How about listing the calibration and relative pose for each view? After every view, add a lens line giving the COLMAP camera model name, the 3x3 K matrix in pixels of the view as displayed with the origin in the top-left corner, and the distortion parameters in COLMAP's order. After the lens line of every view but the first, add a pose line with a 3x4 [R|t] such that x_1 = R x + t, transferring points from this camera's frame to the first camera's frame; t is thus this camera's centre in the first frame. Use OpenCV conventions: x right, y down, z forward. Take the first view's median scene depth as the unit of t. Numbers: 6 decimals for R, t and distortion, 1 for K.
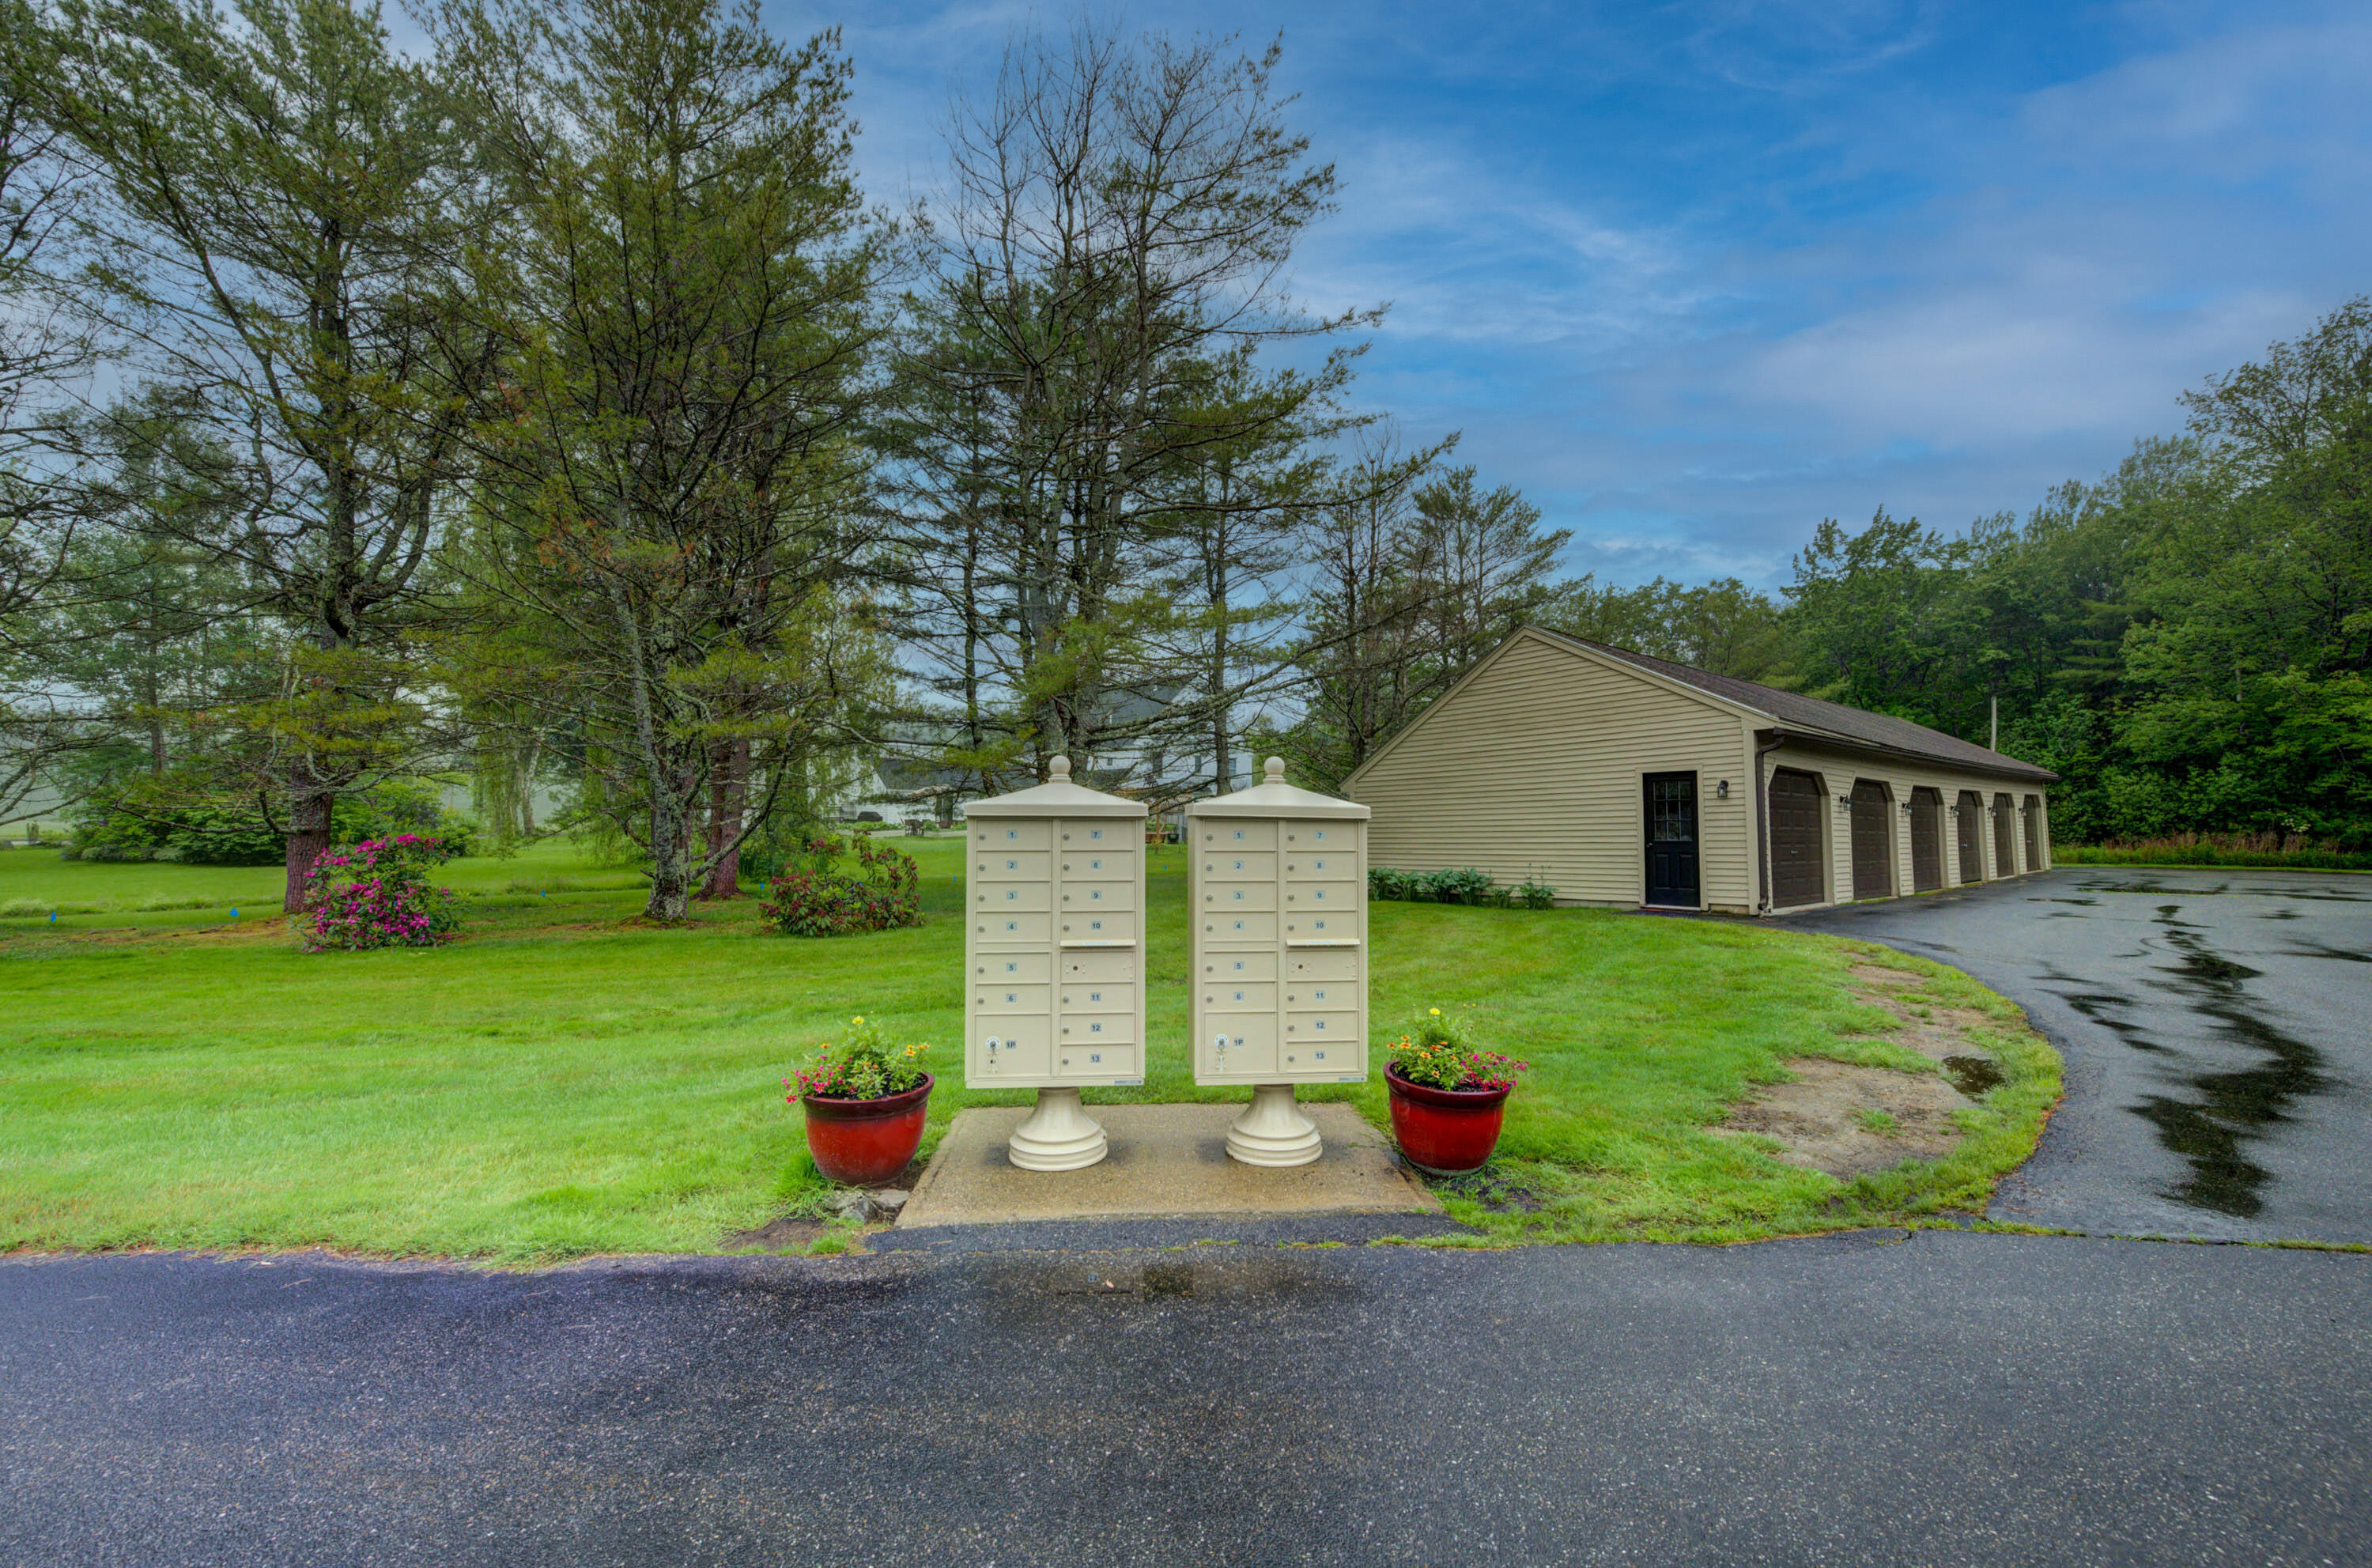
lens RADIAL K [[935.9, 0, 1179.8], [0, 935.9, 789.5], [0, 0, 1]] dist [-0.002100, -0.001779]
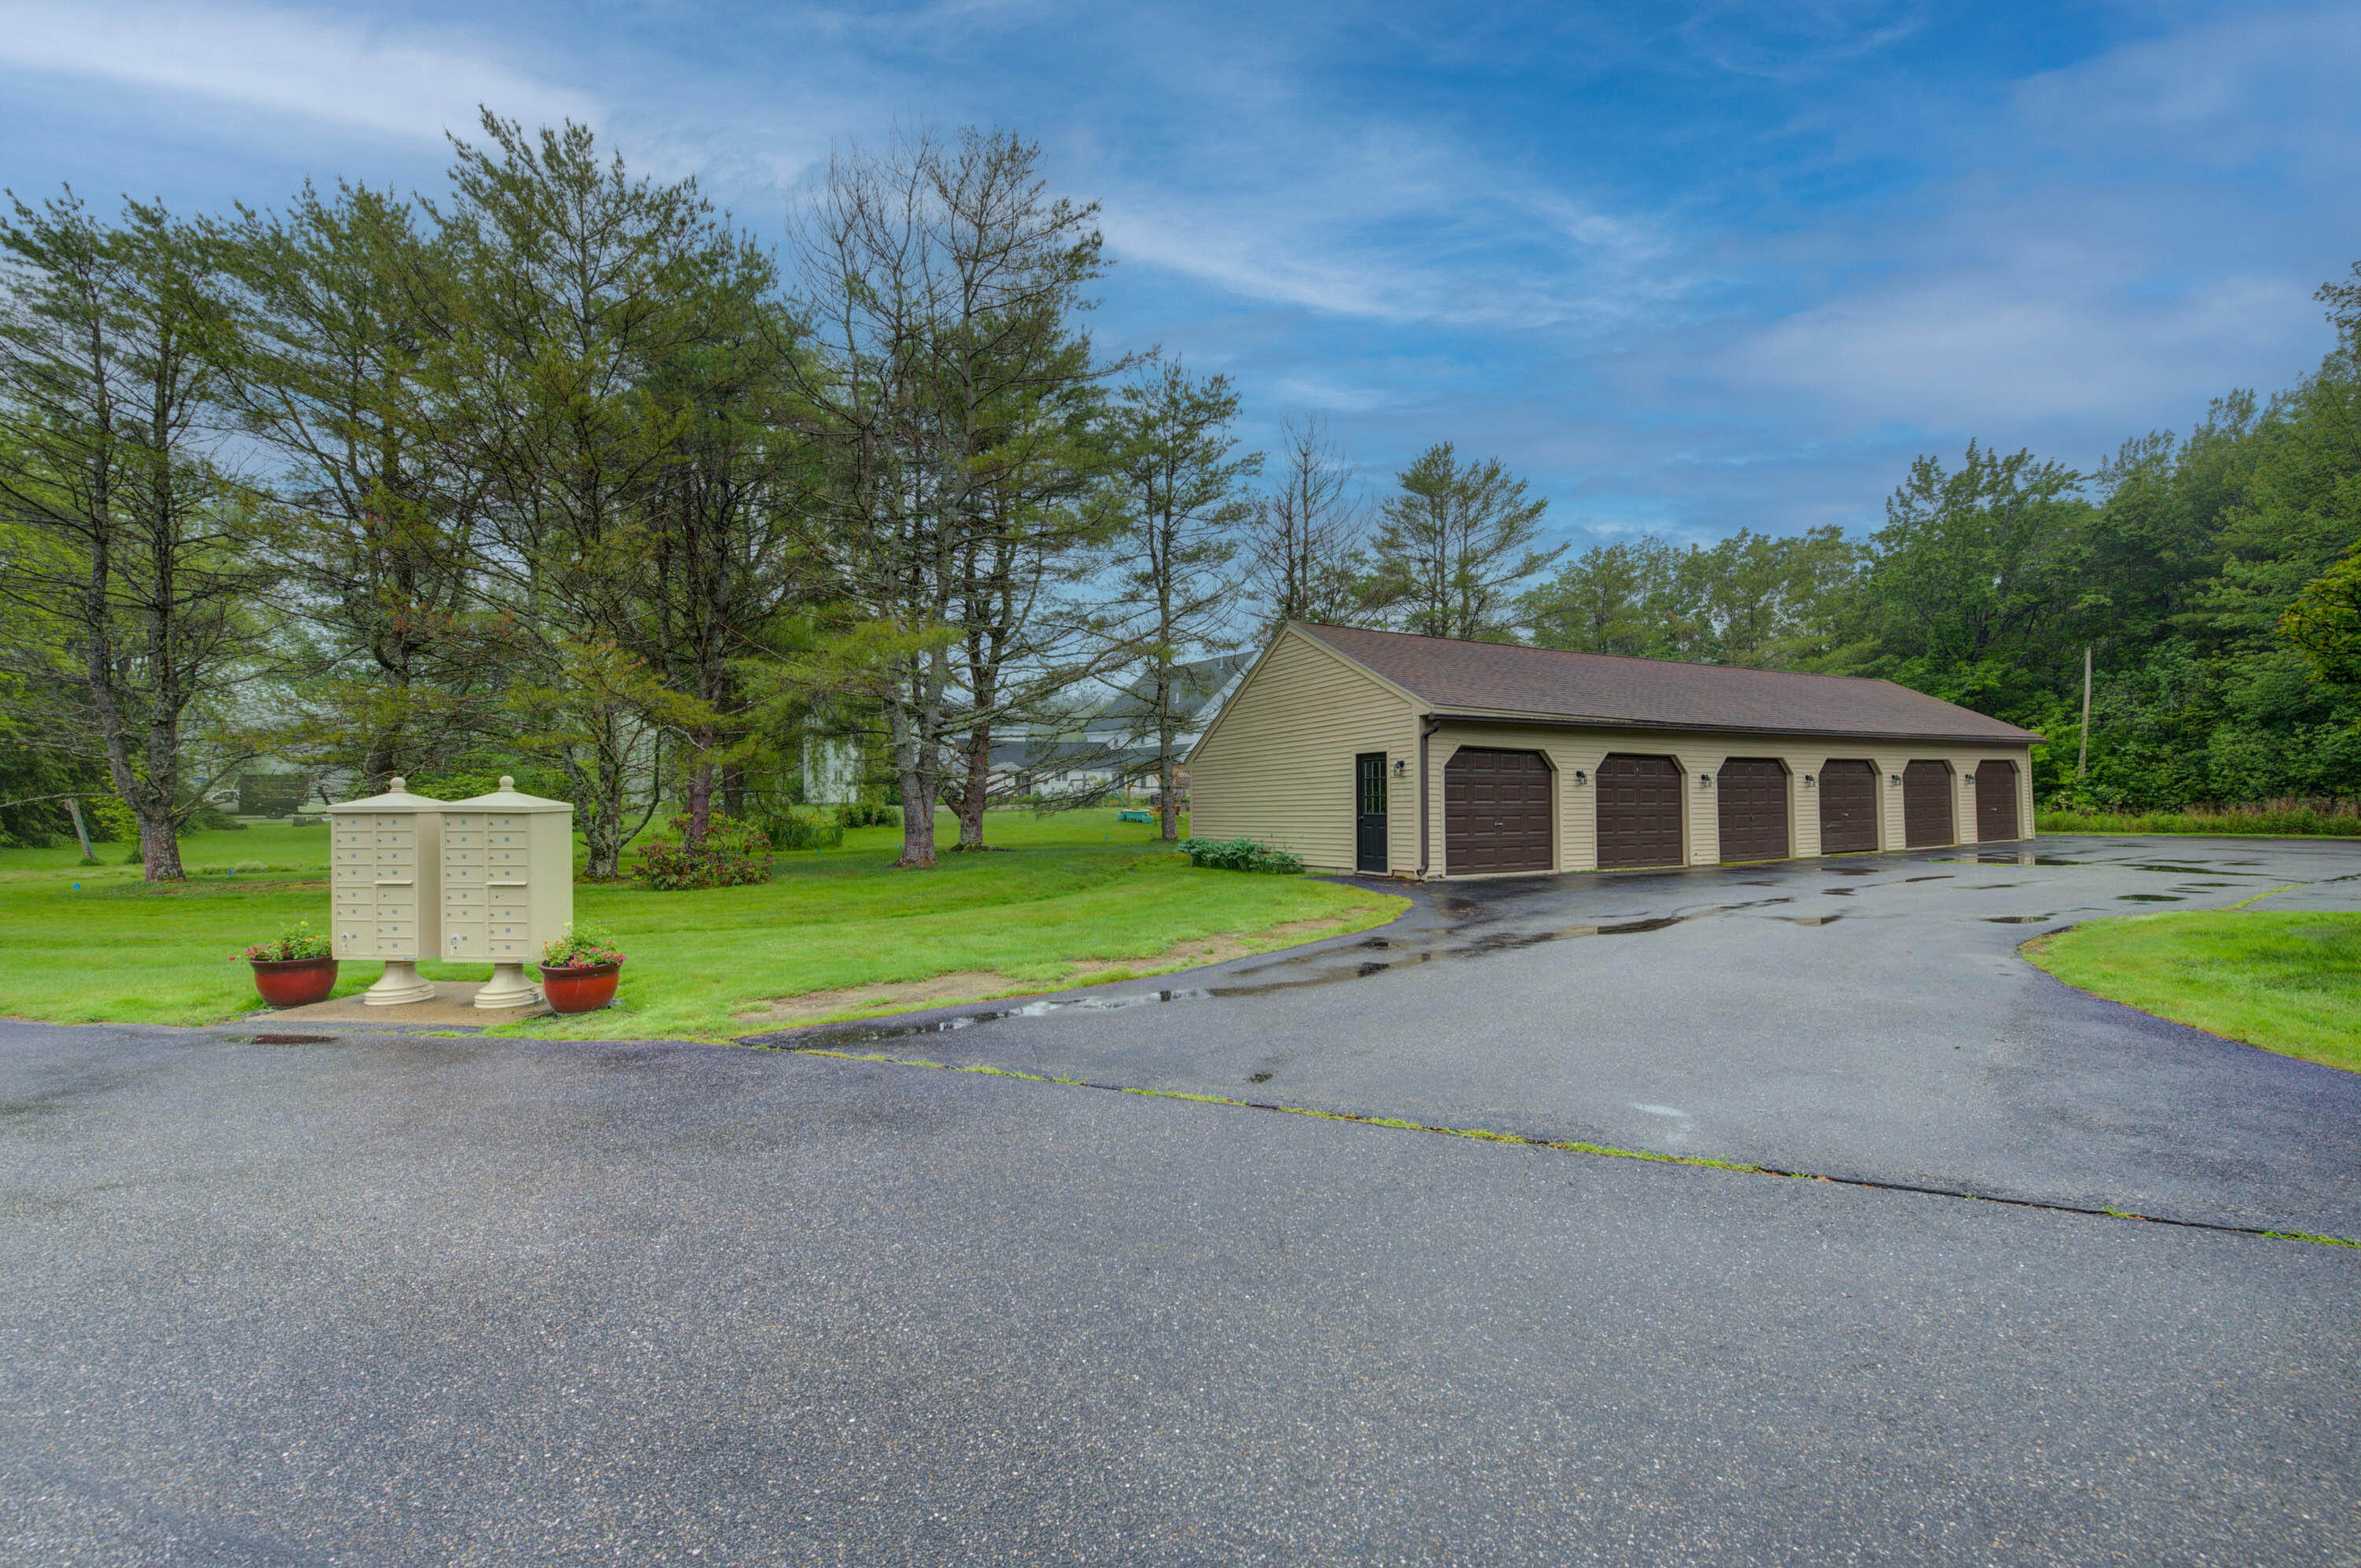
lens RADIAL K [[931.4, 0, 1188.2], [0, 931.4, 788.2], [0, 0, 1]] dist [-0.002100, -0.001779]
pose [[0.981530, -0.011109, -0.190984, 0.227733], [0.017084, 0.999414, 0.029670, -0.005657], [0.190543, -0.032385, 0.981145, -0.058989]]
